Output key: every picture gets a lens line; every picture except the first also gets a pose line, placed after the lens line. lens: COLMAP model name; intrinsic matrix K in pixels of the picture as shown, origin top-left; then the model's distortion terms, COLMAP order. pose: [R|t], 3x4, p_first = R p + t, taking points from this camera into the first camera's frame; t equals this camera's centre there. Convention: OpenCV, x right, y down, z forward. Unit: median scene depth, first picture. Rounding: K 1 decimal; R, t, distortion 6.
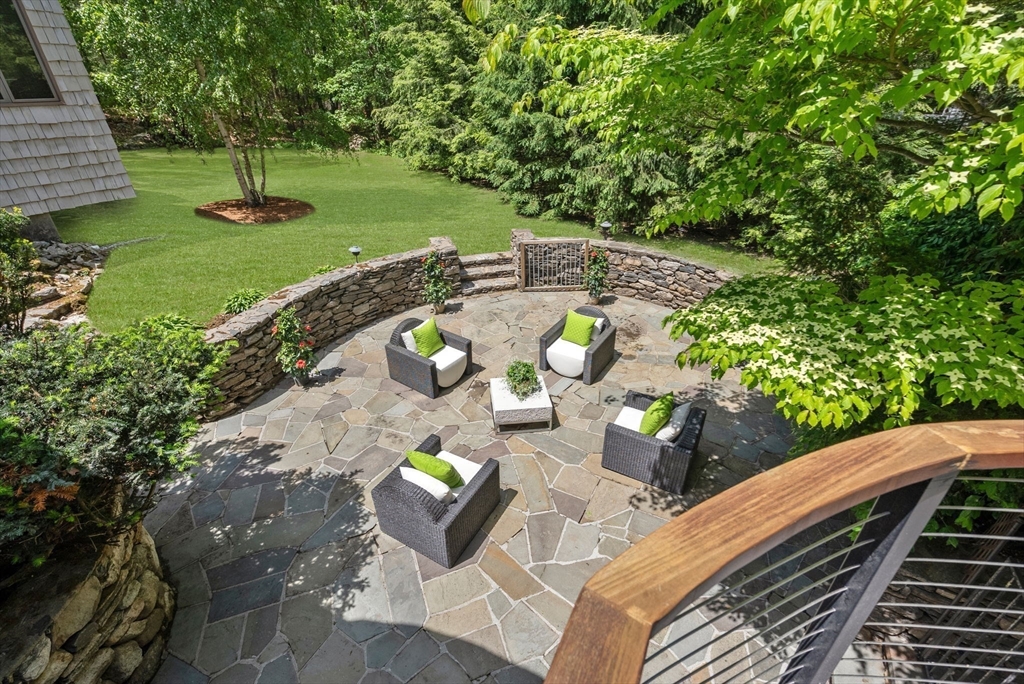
lens RADIAL K [[470.8, 0, 511.8], [0, 470.8, 340.0], [0, 0, 1]] dist [-0.002886, 0.000301]
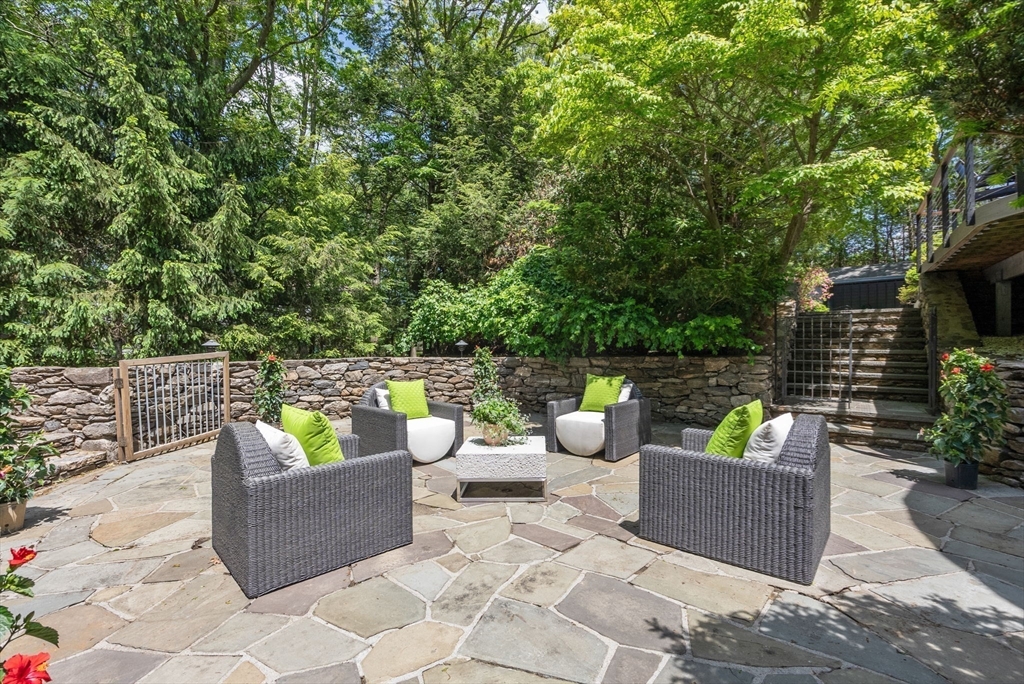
lens RADIAL K [[470.8, 0, 513.6], [0, 470.8, 345.9], [0, 0, 1]] dist [-0.002886, 0.000301]
pose [[0.158252, 0.008449, 0.987363, -0.787618], [0.495830, 0.864064, -0.086864, 0.069309], [-0.853879, 0.503310, 0.132551, 1.028844]]
